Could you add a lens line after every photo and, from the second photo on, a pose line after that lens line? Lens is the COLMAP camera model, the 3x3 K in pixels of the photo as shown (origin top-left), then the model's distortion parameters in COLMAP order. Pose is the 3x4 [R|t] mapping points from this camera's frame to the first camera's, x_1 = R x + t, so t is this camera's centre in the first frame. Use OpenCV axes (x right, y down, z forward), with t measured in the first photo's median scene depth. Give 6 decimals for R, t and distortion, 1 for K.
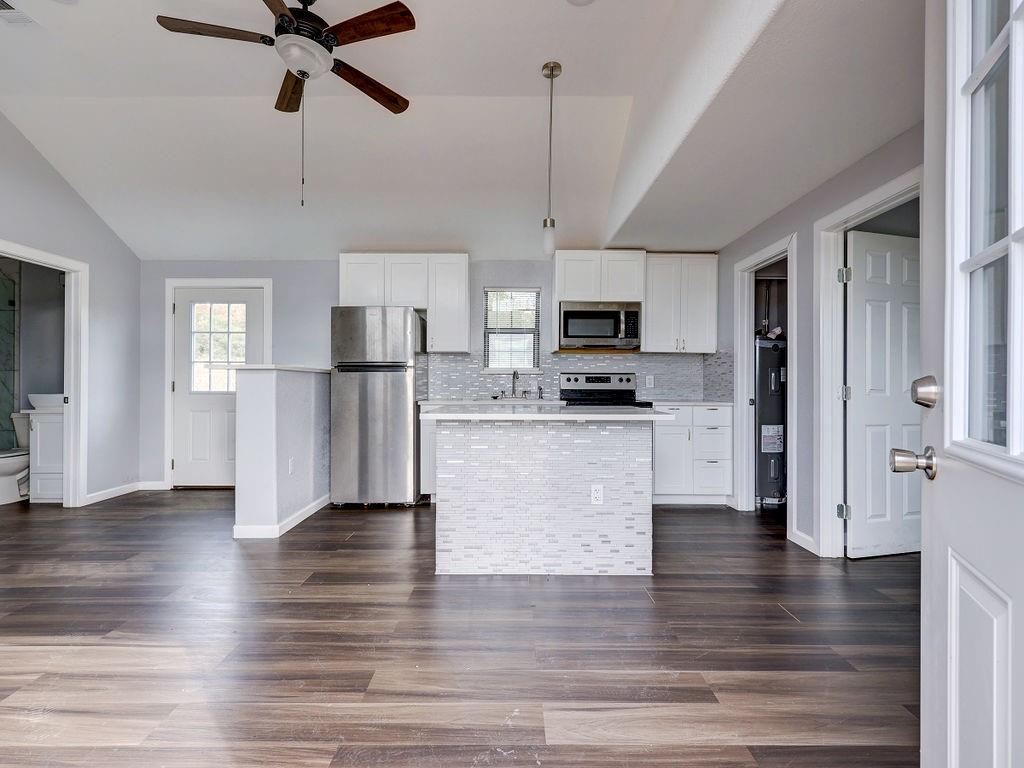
lens RADIAL K [[472.9, 0, 511.2], [0, 472.9, 380.4], [0, 0, 1]] dist [0.009761, 0.002836]
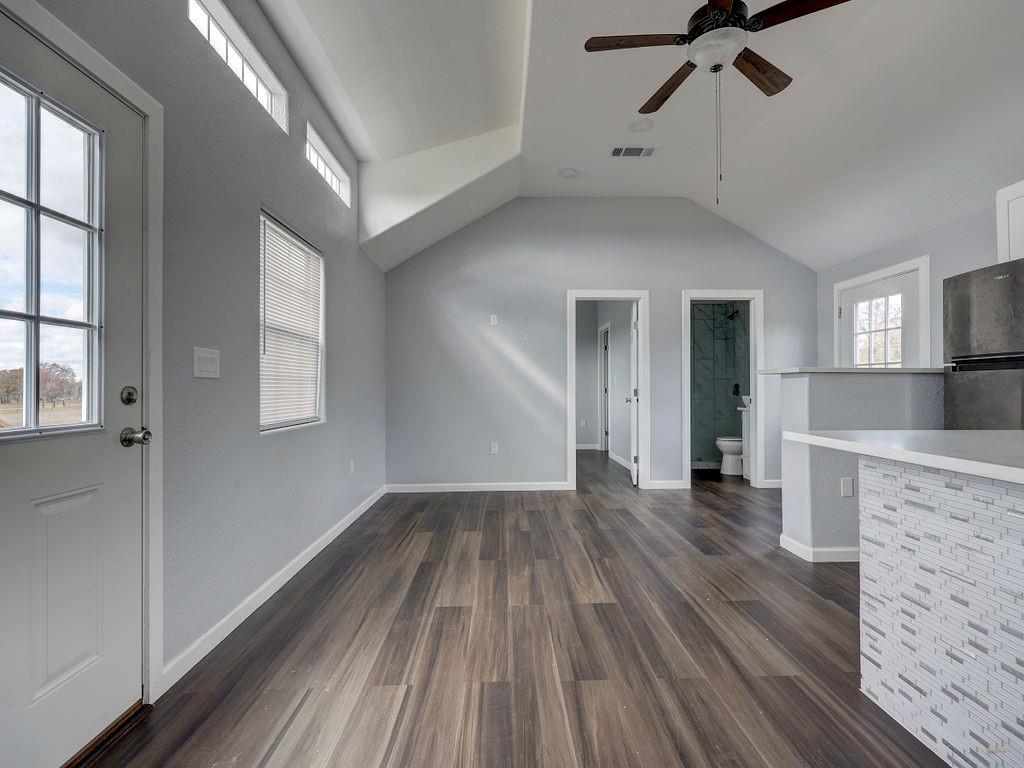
lens RADIAL K [[472.9, 0, 515.5], [0, 472.9, 383.7], [0, 0, 1]] dist [0.009761, 0.002836]
pose [[0.034672, -0.008820, -0.999360, 0.286143], [0.007112, 0.999938, -0.008578, 0.001316], [0.999373, -0.006810, 0.034733, 0.318466]]
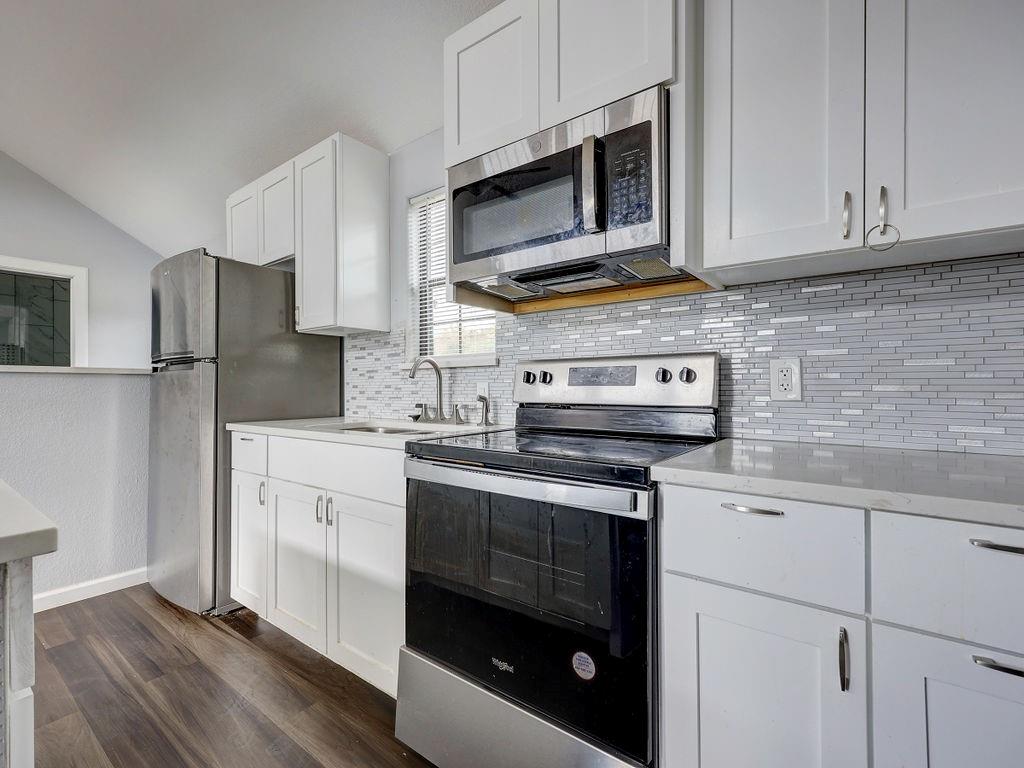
lens RADIAL K [[472.9, 0, 503.8], [0, 472.9, 386.6], [0, 0, 1]] dist [0.009761, 0.002836]
pose [[0.785928, -0.006802, -0.618281, 0.367603], [0.010922, 0.999936, 0.002882, 0.004453], [0.618222, -0.009018, 0.785952, 0.736145]]
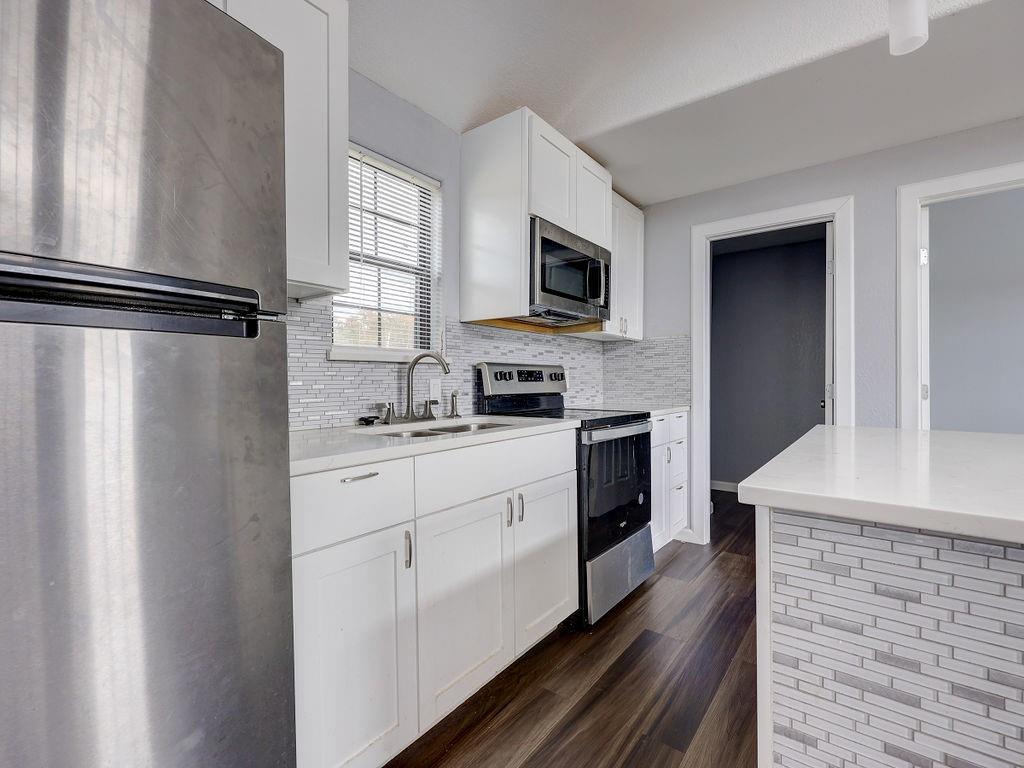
lens RADIAL K [[472.9, 0, 512.1], [0, 472.9, 381.3], [0, 0, 1]] dist [0.009761, 0.002836]
pose [[0.610723, -0.004762, 0.791830, -0.301743], [-0.002099, 0.999969, 0.007632, 0.000166], [-0.791842, -0.006323, 0.610694, 0.722208]]
